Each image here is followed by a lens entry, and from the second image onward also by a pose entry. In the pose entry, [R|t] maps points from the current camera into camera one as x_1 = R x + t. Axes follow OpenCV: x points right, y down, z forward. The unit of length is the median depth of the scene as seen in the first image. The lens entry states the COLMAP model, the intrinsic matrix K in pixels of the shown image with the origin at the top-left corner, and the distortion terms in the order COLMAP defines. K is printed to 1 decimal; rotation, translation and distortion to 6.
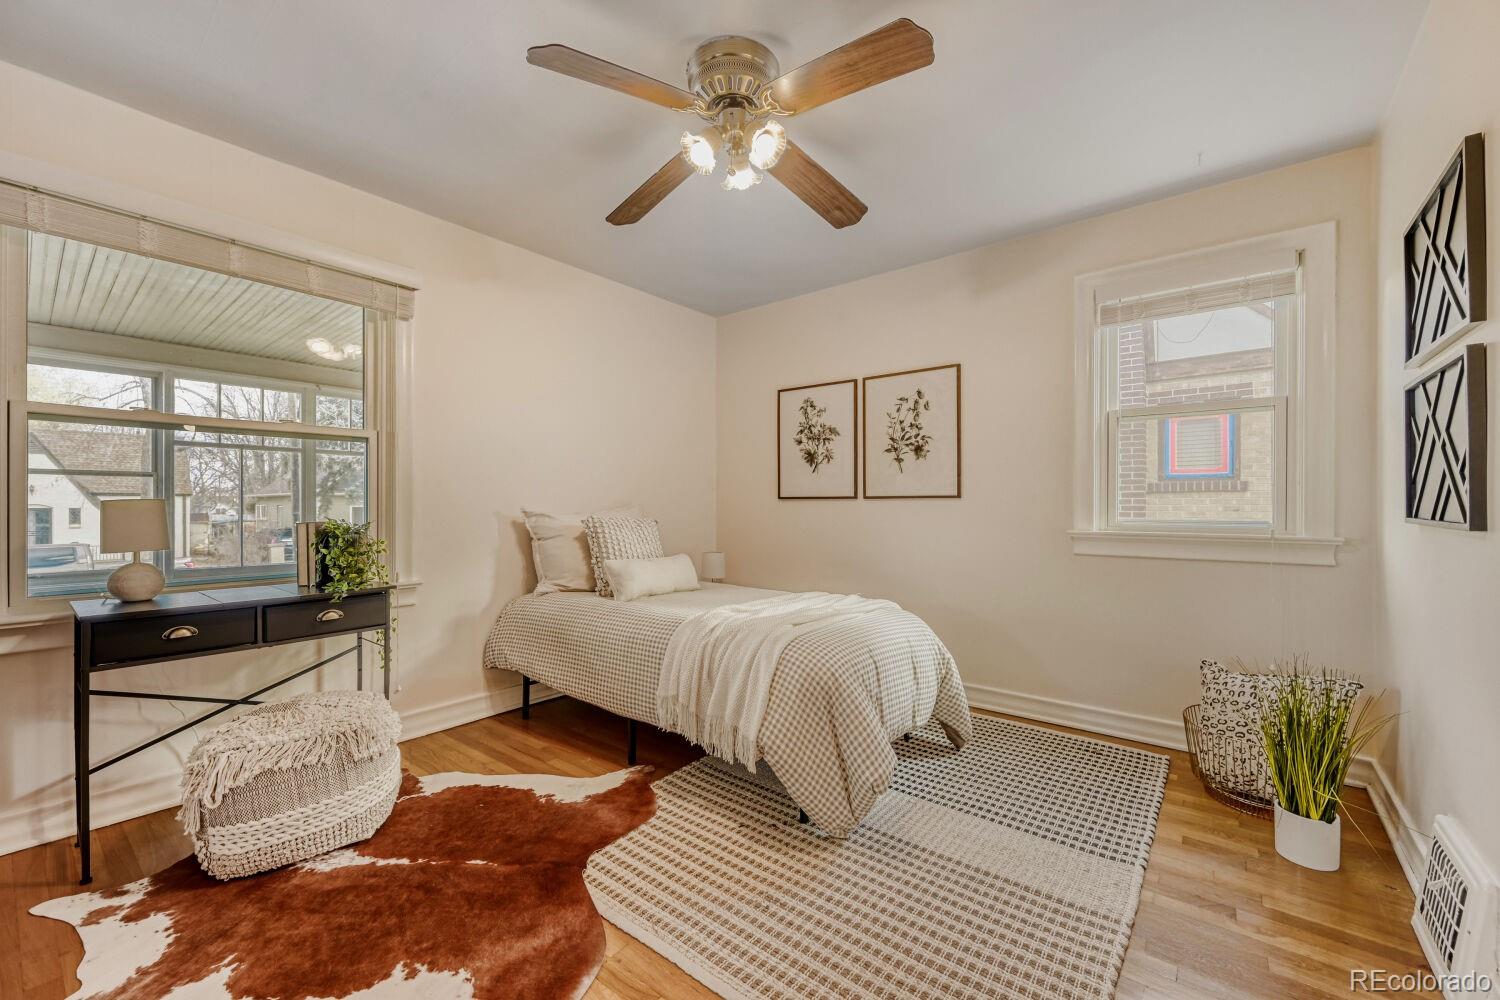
lens RADIAL K [[598.6, 0, 752.7], [0, 598.6, 503.8], [0, 0, 1]] dist [0.013565, 0.000094]
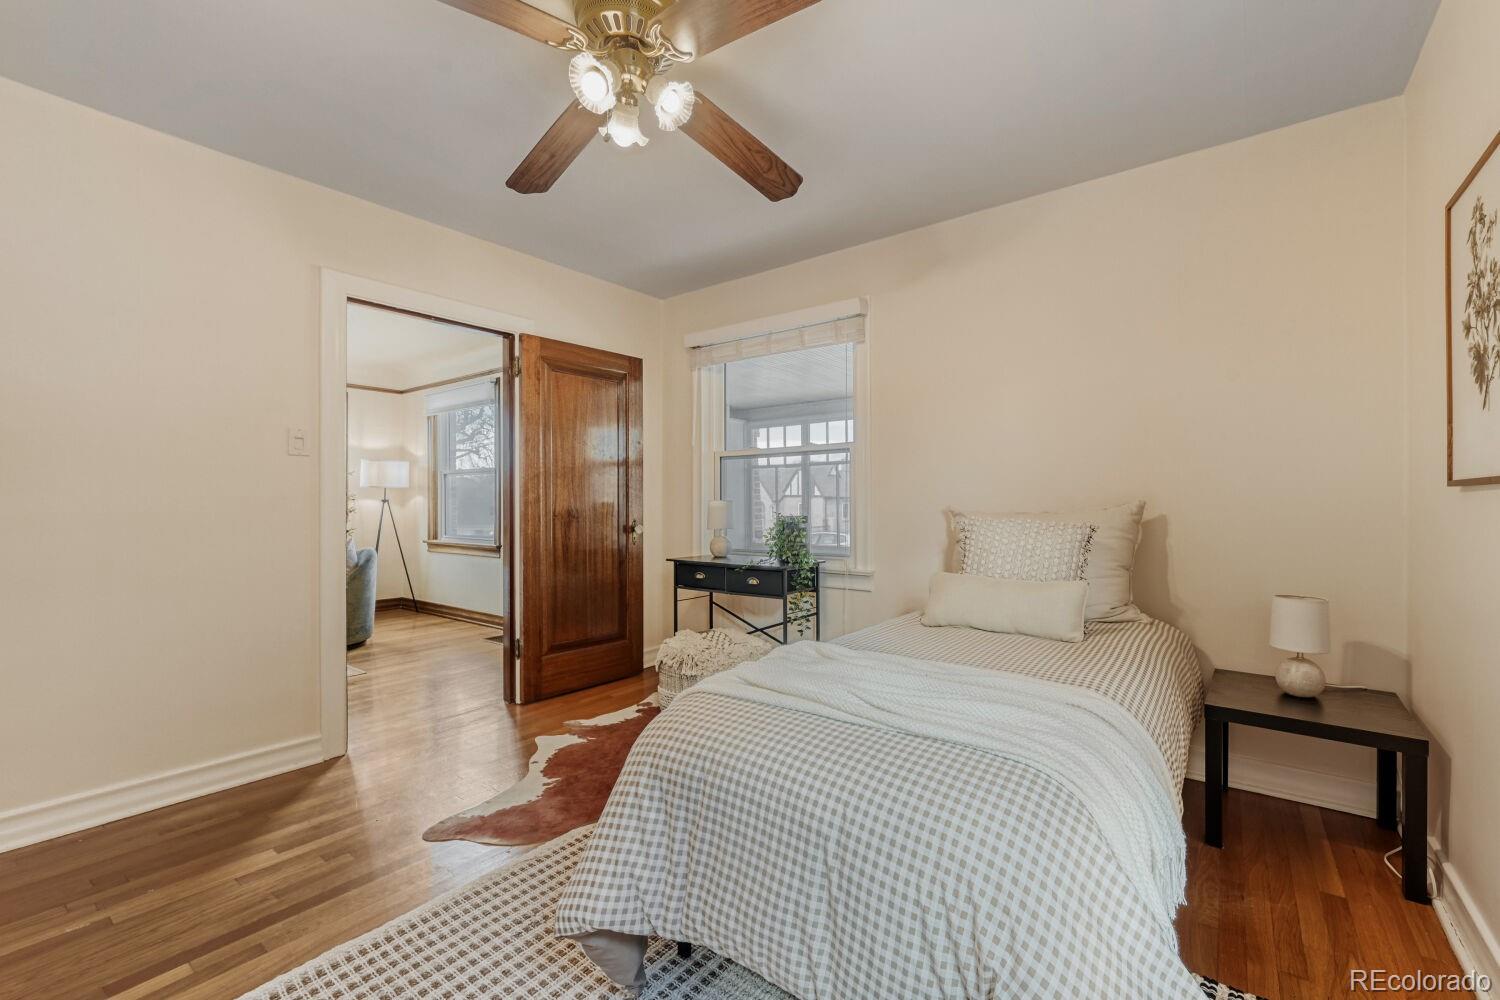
lens RADIAL K [[595.4, 0, 752.6], [0, 595.4, 501.3], [0, 0, 1]] dist [-0.002276, 0.000069]
pose [[0.059767, -0.003991, -0.998204, 0.751327], [0.003697, 0.999986, -0.003776, 0.002666], [0.998205, -0.003464, 0.059781, 0.993025]]
